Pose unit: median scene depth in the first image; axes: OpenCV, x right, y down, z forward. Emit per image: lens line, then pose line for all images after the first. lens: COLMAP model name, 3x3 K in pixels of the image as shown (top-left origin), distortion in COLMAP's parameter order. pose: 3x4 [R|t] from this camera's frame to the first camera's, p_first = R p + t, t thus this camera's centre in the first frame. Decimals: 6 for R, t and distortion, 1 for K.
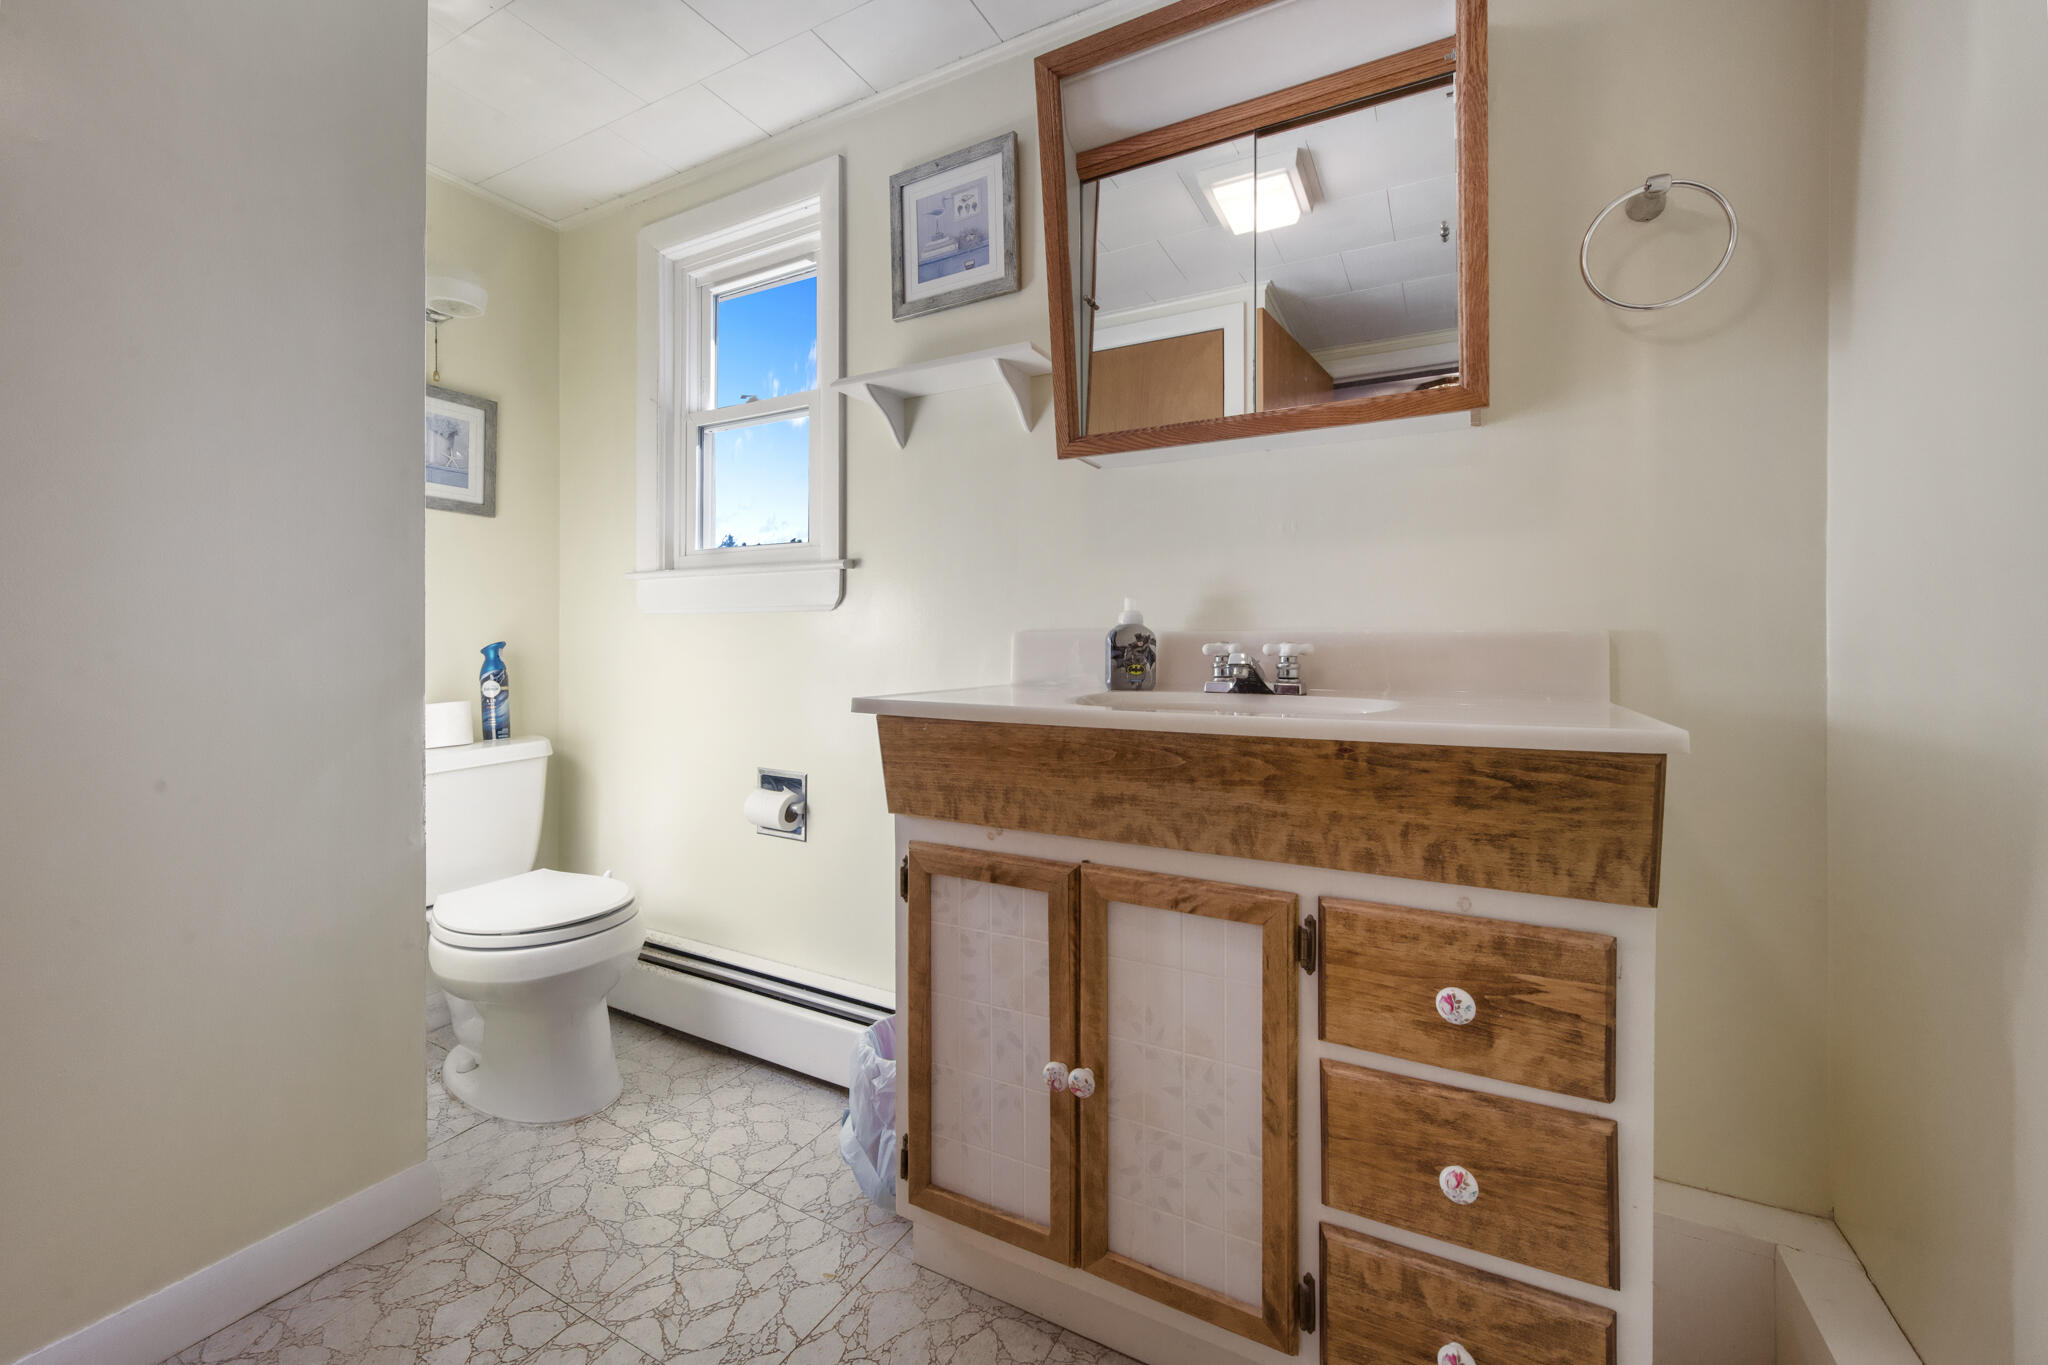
lens RADIAL K [[826.7, 0, 1028.9], [0, 826.7, 664.2], [0, 0, 1]] dist [0.001851, -0.001482]
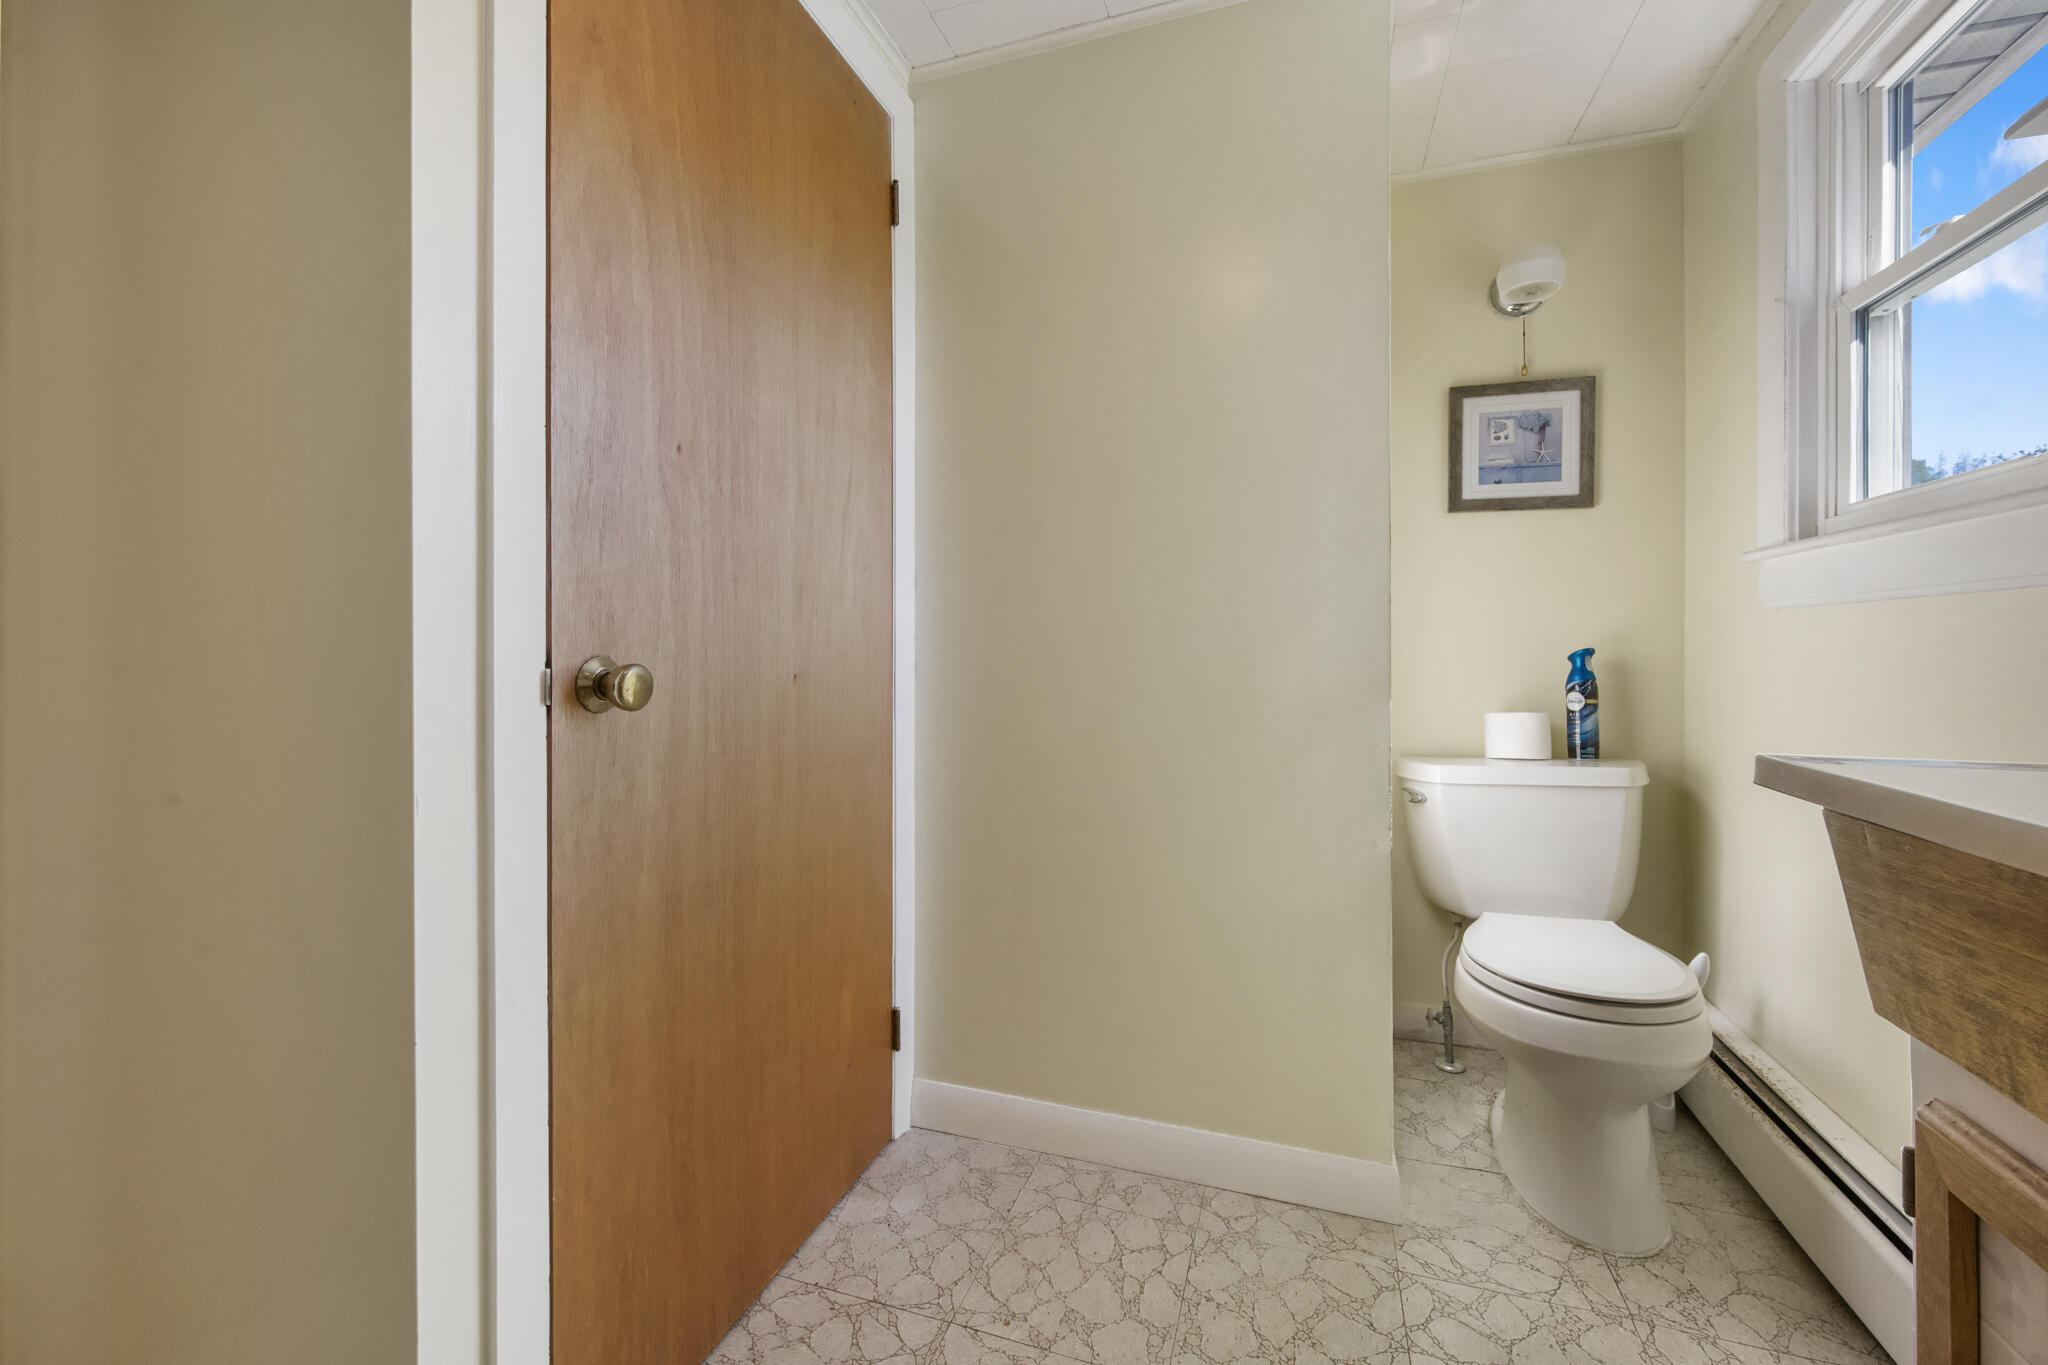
lens RADIAL K [[826.7, 0, 1037.7], [0, 826.7, 654.6], [0, 0, 1]] dist [0.001851, -0.001482]
pose [[0.159970, 0.003200, -0.987117, 0.135242], [-0.019470, 0.999810, 0.000086, -0.008743], [0.986930, 0.019206, 0.160002, 0.286378]]
